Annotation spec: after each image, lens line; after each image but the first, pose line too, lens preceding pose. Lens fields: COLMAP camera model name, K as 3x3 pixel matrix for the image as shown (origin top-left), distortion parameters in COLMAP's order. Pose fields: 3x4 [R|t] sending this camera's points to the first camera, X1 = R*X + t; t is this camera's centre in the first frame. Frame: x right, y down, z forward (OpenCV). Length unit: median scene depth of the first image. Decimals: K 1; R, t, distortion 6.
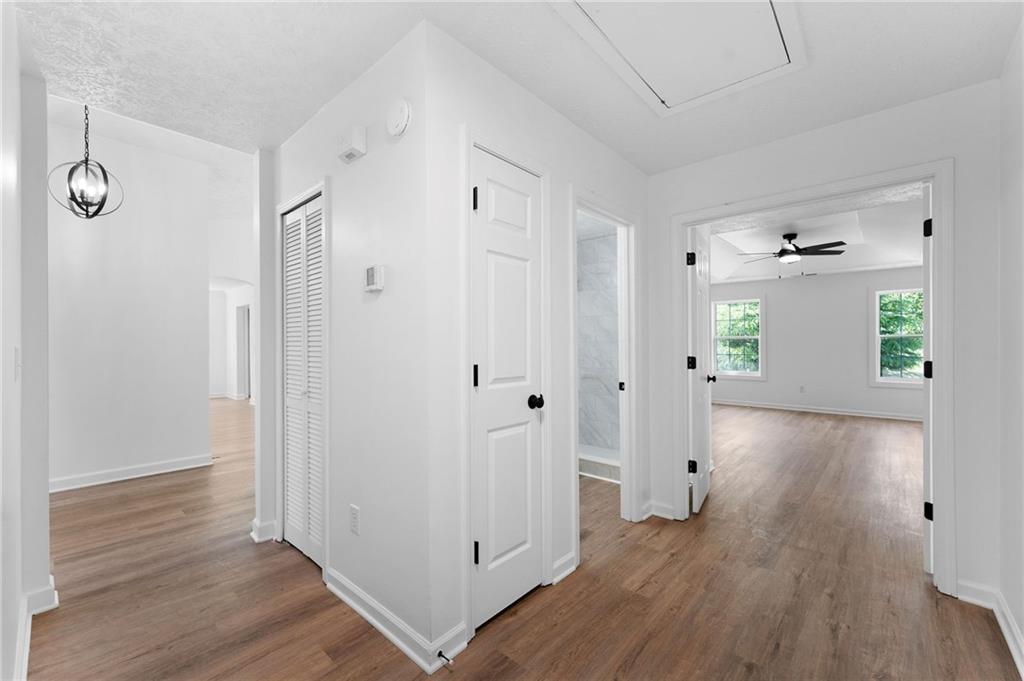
lens RADIAL K [[411.8, 0, 517.7], [0, 411.8, 343.5], [0, 0, 1]] dist [0.000410, -0.000099]
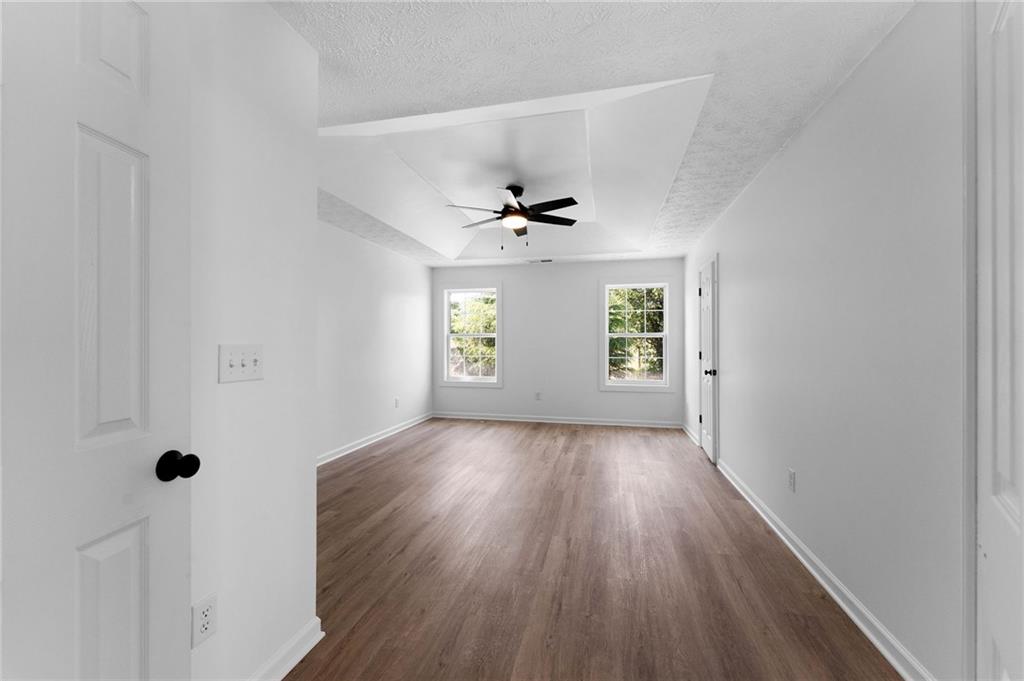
lens RADIAL K [[411.8, 0, 510.7], [0, 411.8, 340.6], [0, 0, 1]] dist [0.000410, -0.000099]
pose [[0.877383, 0.006469, 0.479746, 0.233717], [-0.004049, 0.999973, -0.006079, 0.001668], [-0.479773, 0.003391, 0.877386, 0.282623]]
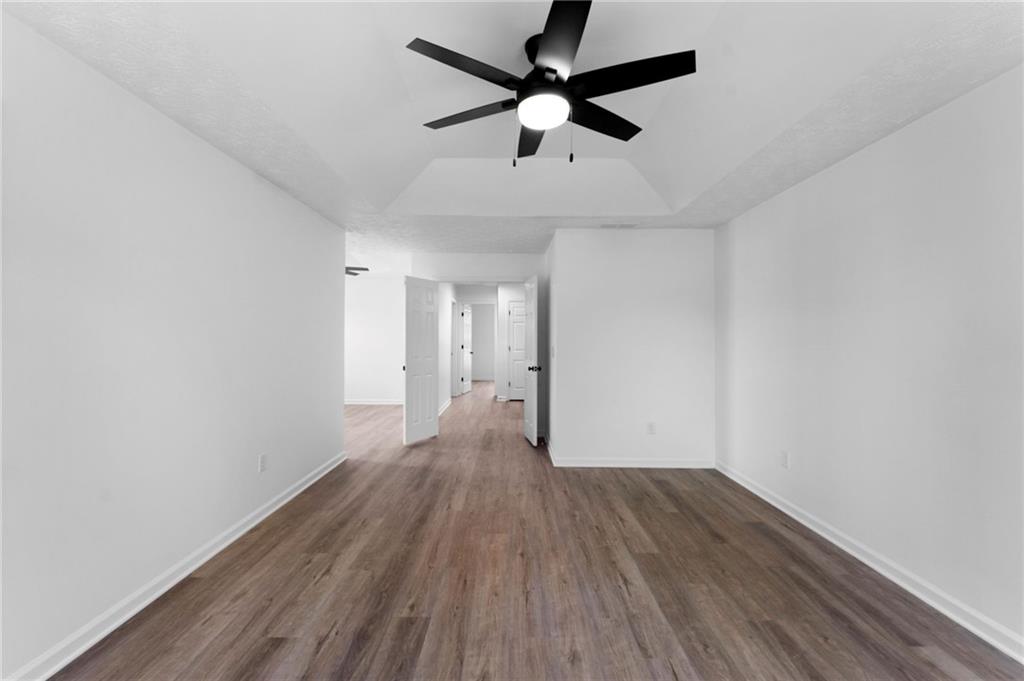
lens RADIAL K [[411.8, 0, 511.5], [0, 411.8, 339.6], [0, 0, 1]] dist [0.000410, -0.000099]
pose [[-0.741903, 0.001449, -0.670506, 0.665912], [-0.001704, 0.999990, 0.004047, -0.010148], [0.670505, 0.004145, -0.741893, 0.901222]]
